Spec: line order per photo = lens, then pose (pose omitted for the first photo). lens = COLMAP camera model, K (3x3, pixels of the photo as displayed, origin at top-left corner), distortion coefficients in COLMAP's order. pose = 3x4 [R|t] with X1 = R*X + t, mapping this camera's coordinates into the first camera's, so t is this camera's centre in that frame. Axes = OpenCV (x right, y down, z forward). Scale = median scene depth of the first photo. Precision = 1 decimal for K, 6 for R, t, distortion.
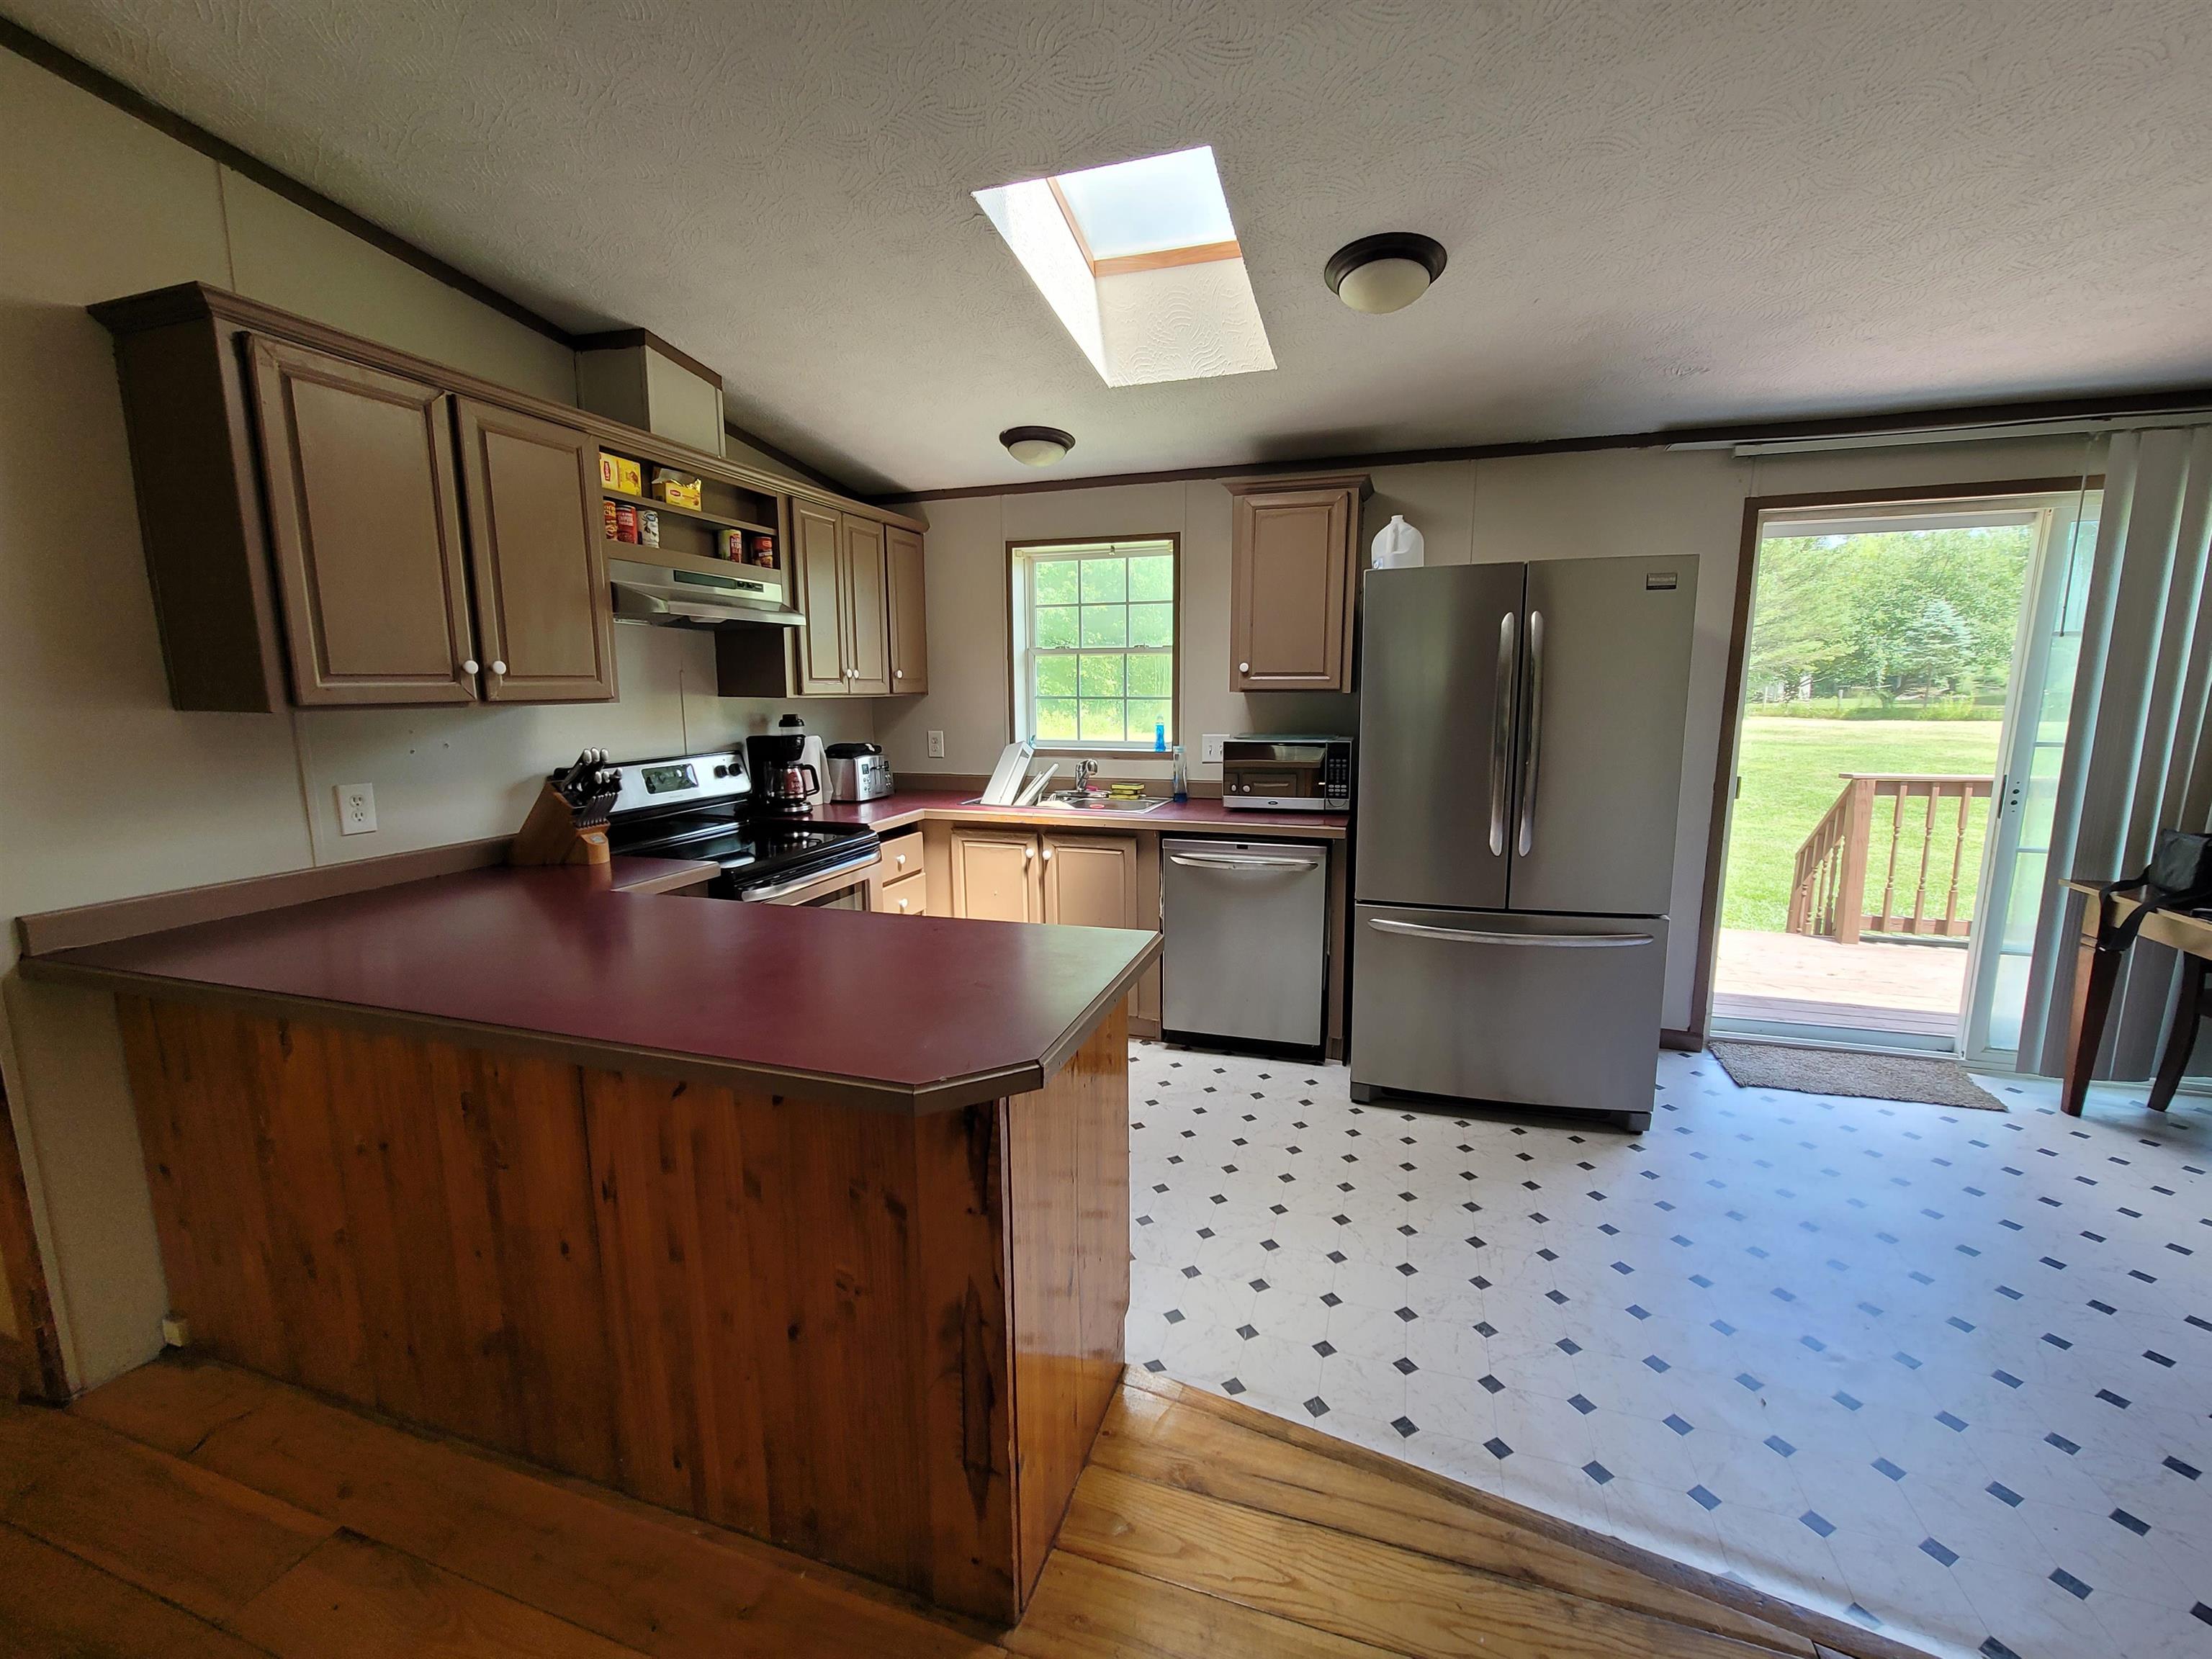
lens RADIAL K [[909.9, 0, 1105.3], [0, 909.9, 826.1], [0, 0, 1]] dist [-0.002183, 0.001495]
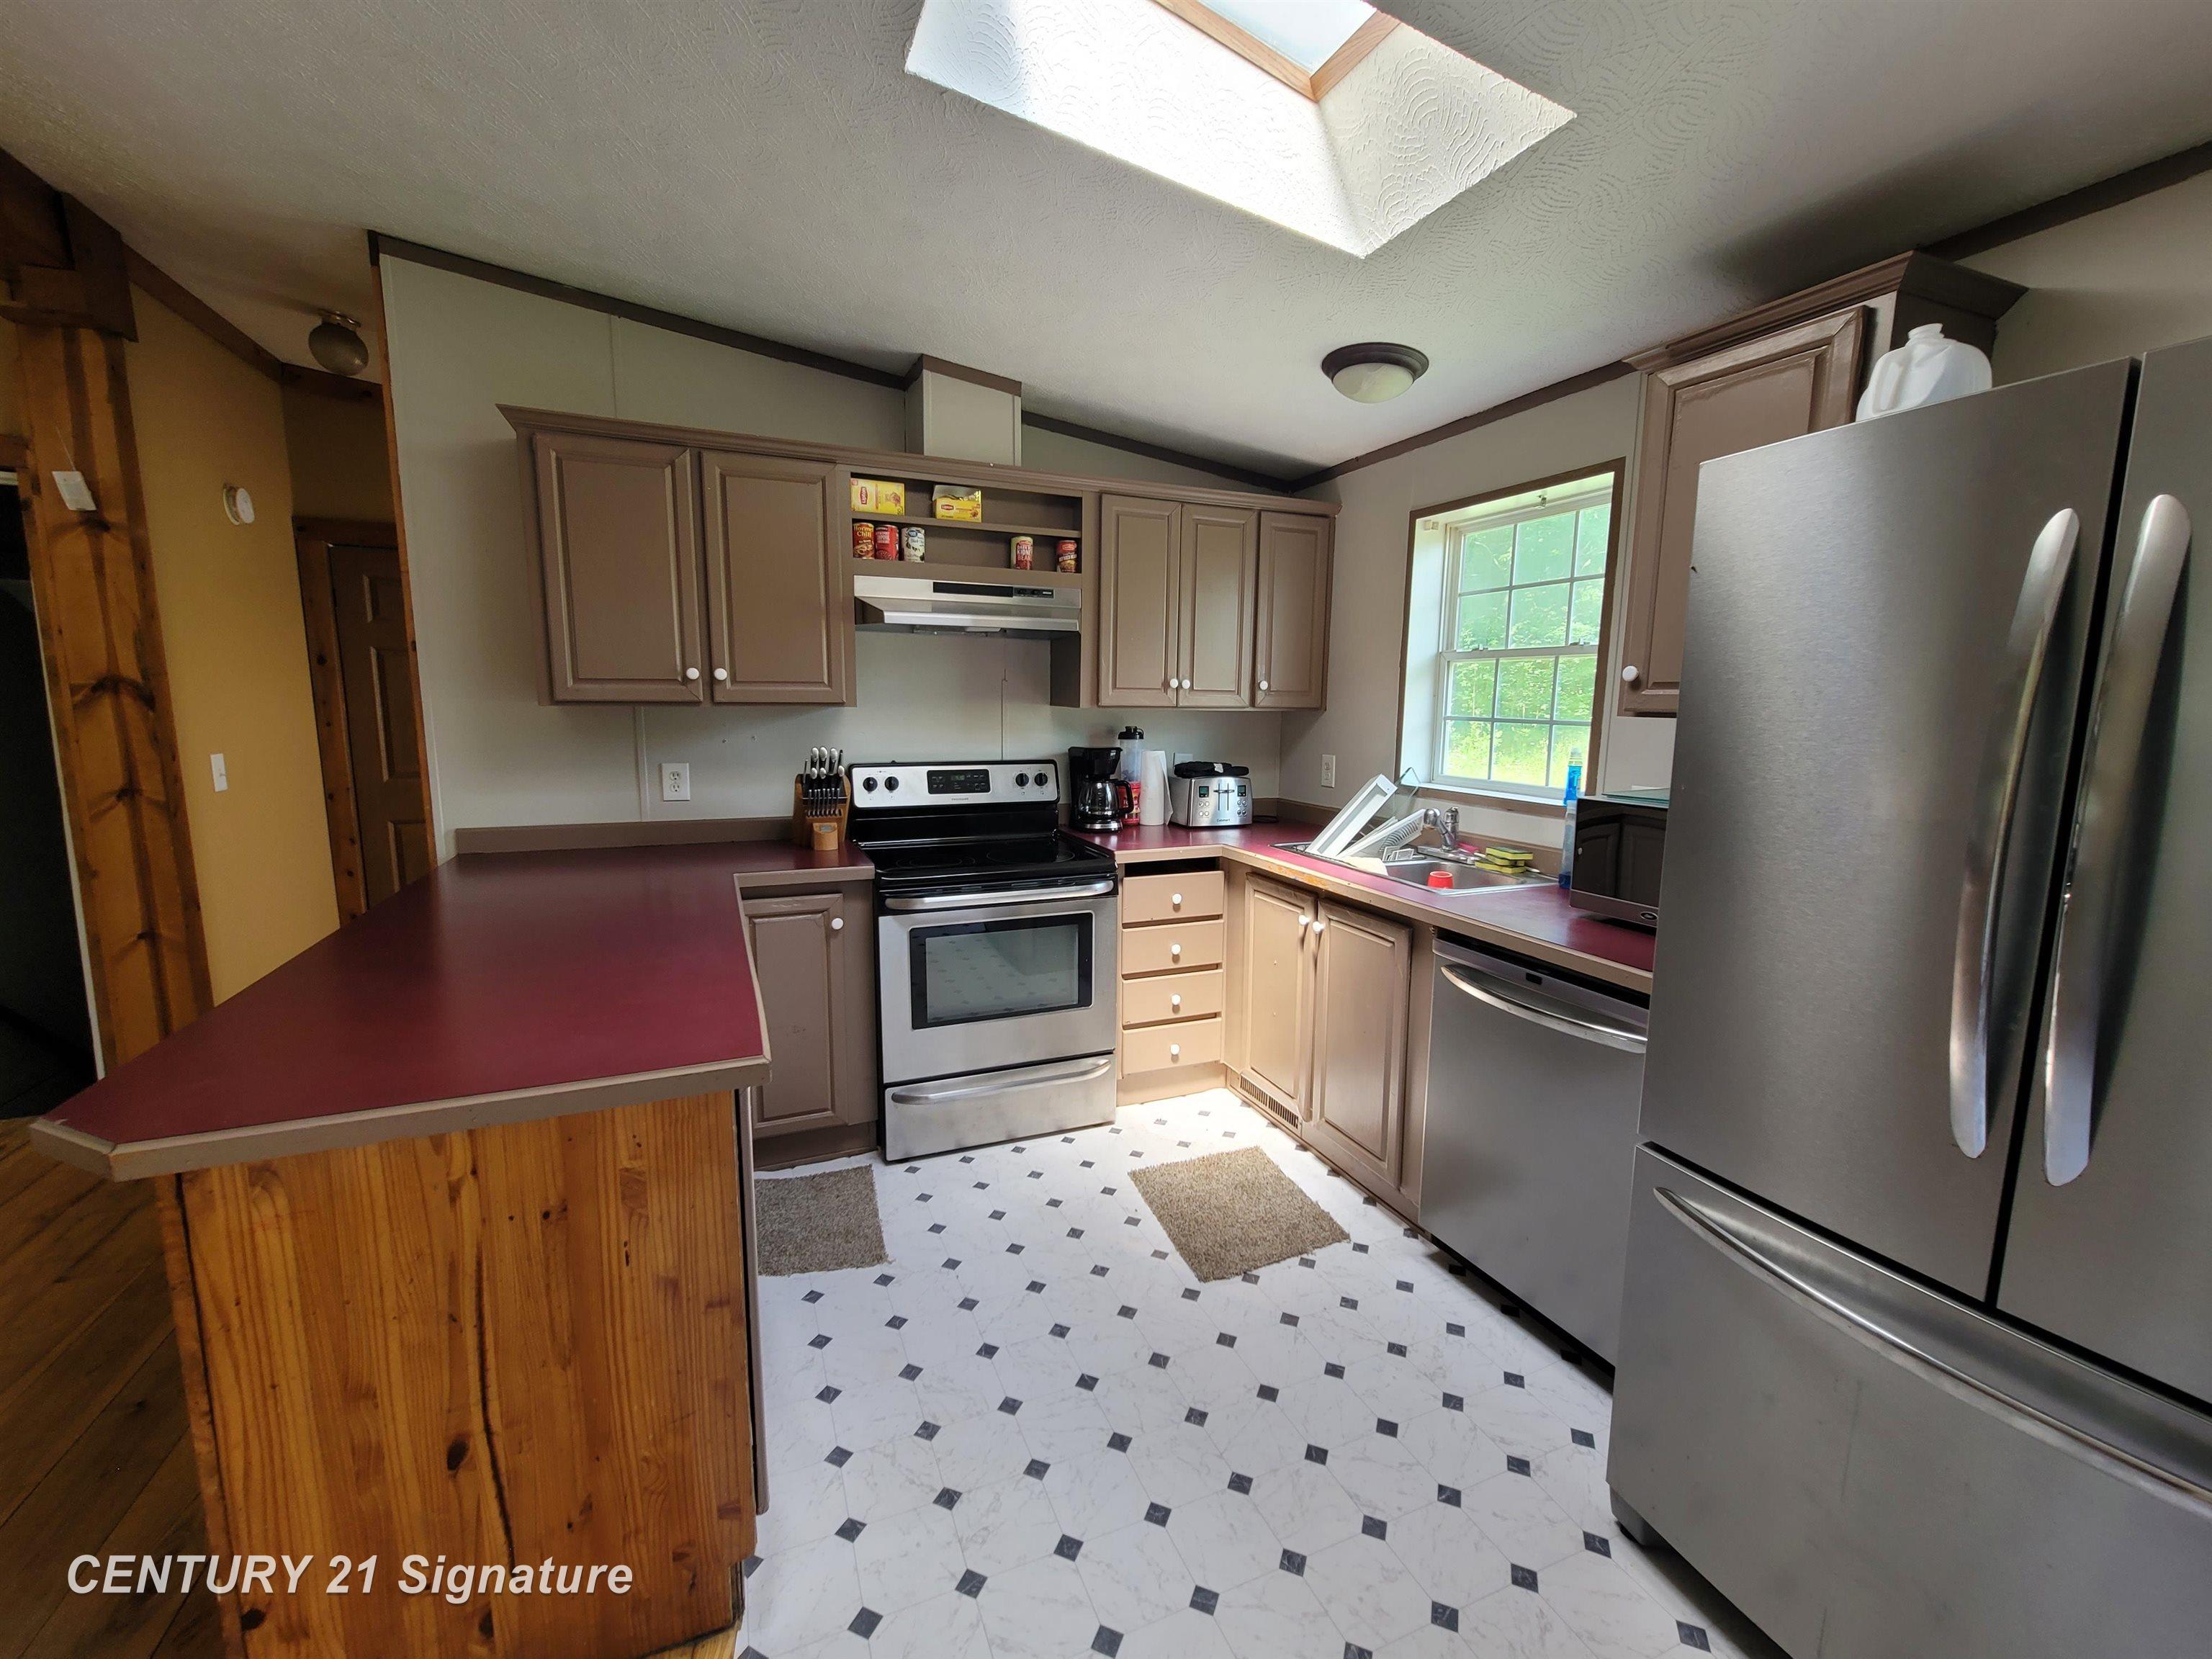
lens RADIAL K [[909.9, 0, 1105.3], [0, 909.9, 826.1], [0, 0, 1]] dist [-0.002183, 0.001495]
pose [[0.662945, 0.117829, -0.739338, 0.397677], [-0.131098, 0.990550, 0.040313, -0.063390], [0.737101, 0.070200, 0.672127, 0.406390]]
